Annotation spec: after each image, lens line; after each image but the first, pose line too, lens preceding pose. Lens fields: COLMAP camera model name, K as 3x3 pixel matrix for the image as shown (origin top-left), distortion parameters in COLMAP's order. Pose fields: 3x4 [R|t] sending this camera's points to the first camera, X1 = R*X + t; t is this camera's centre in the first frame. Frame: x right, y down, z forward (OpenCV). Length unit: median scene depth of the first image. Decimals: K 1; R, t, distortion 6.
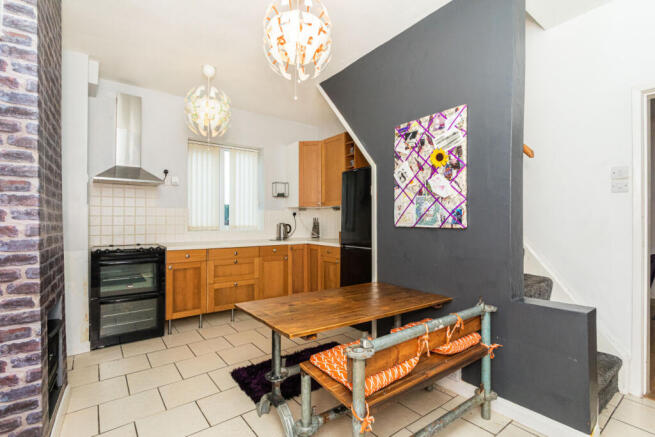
lens RADIAL K [[313.1, 0, 325.1], [0, 313.1, 219.4], [0, 0, 1]] dist [-0.014499, 0.000501]
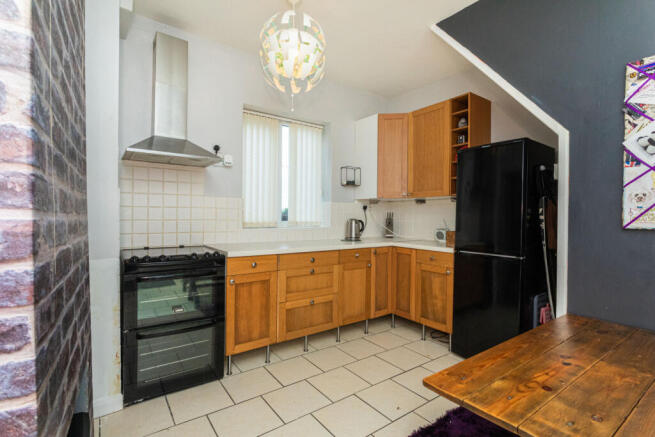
lens RADIAL K [[313.1, 0, 325.1], [0, 313.1, 219.4], [0, 0, 1]] dist [-0.014499, 0.000501]
pose [[0.999692, 0.011654, -0.021906, -0.264849], [-0.011302, 0.999806, 0.016131, 0.001760], [0.022089, -0.015879, 0.999630, 0.295706]]
